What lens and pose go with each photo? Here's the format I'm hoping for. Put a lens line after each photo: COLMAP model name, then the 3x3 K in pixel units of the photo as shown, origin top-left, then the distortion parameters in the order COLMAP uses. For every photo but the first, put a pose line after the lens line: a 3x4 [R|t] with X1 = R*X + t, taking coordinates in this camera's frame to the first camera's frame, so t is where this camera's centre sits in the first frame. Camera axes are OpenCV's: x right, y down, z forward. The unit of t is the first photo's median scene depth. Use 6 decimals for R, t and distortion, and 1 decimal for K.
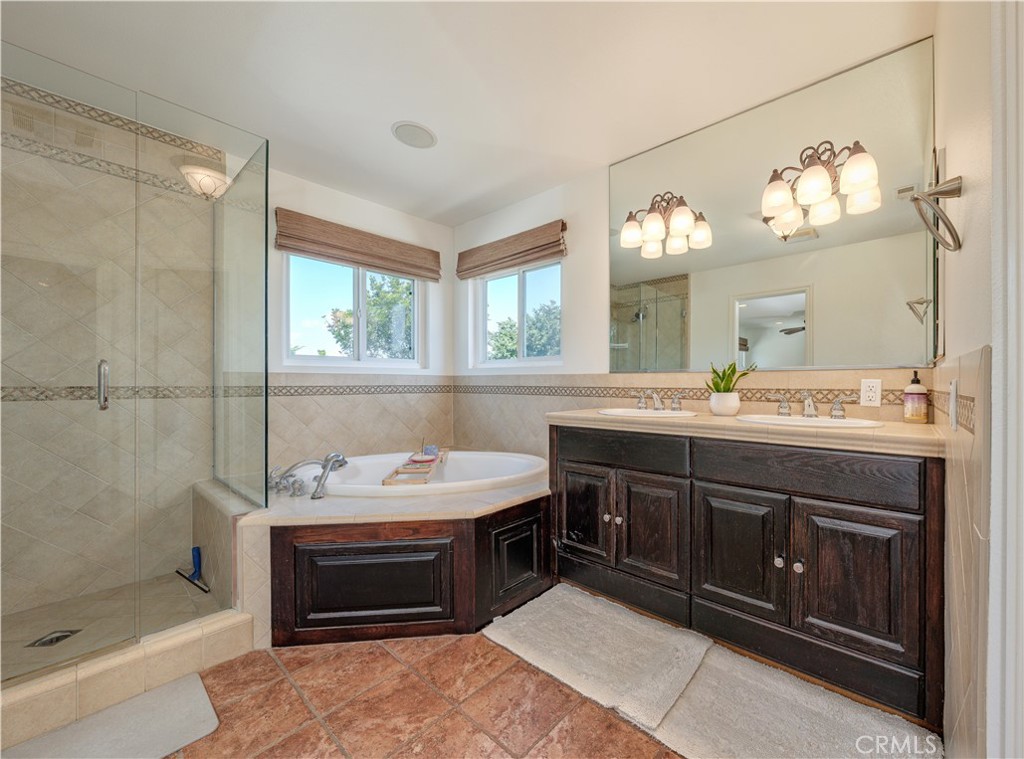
lens RADIAL K [[412.0, 0, 571.2], [0, 412.0, 382.7], [0, 0, 1]] dist [-0.000970, -0.000245]
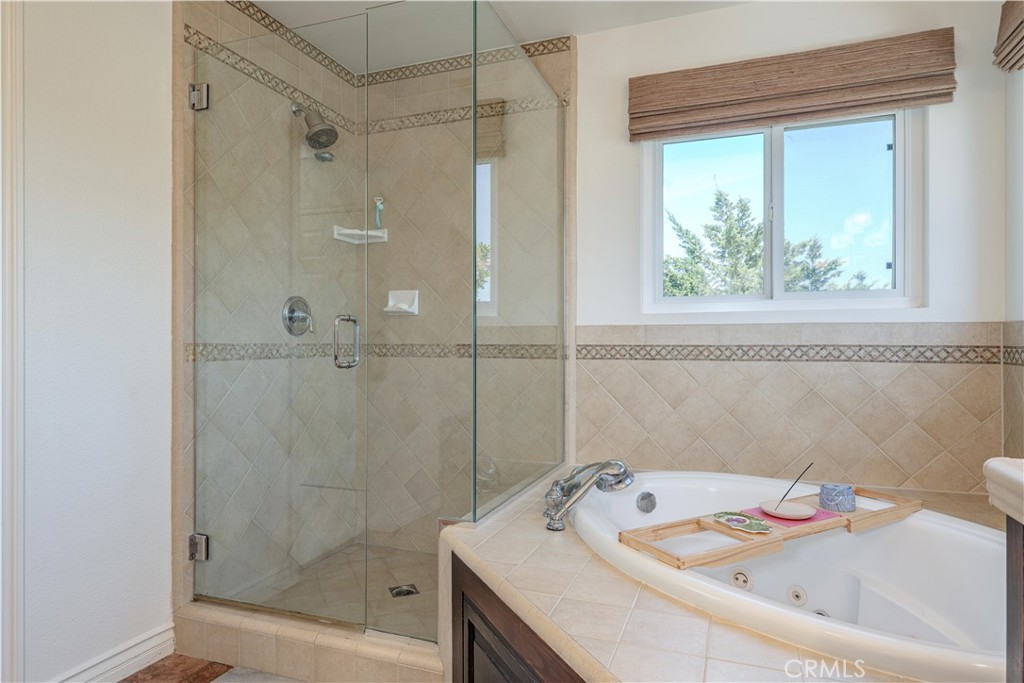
lens RADIAL K [[601.4, 0, 512.0], [0, 601.4, 341.5], [0, 0, 1]] dist [0.005063, -0.000166]
pose [[0.319880, -0.001358, -0.947457, 0.153060], [0.000441, 0.999999, -0.001285, 0.003812], [0.947458, -0.000007, 0.319880, 0.486674]]
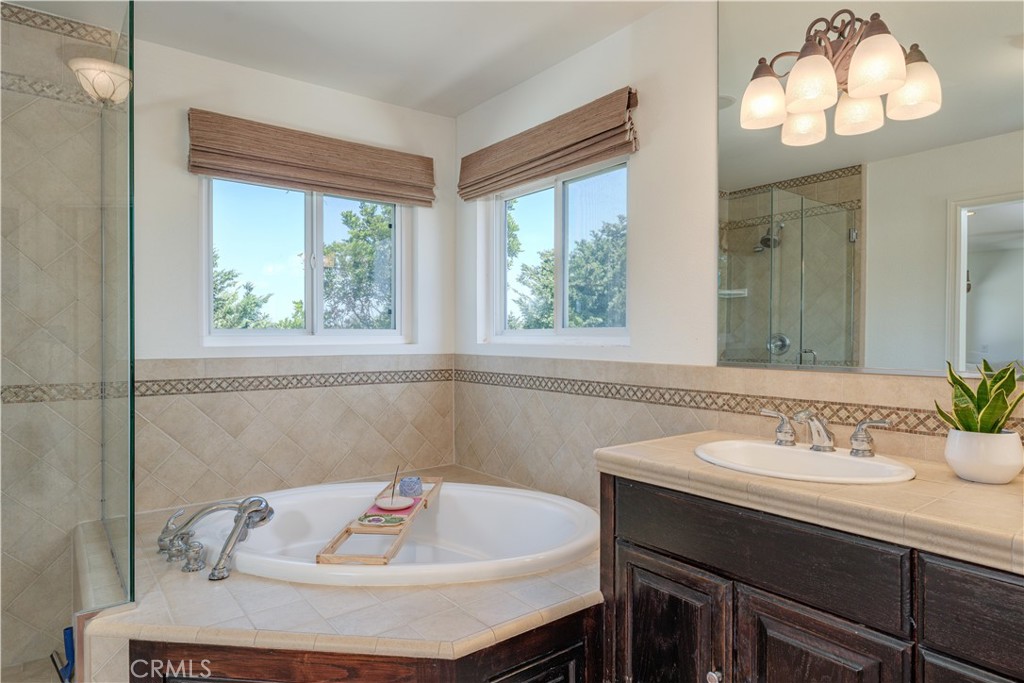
lens RADIAL K [[601.4, 0, 512.0], [0, 601.4, 341.5], [0, 0, 1]] dist [0.005063, -0.000166]
pose [[0.973929, 0.001683, -0.226845, 0.009771], [0.000591, 0.999950, 0.009957, -0.060169], [0.226850, -0.009832, 0.973880, 0.167132]]
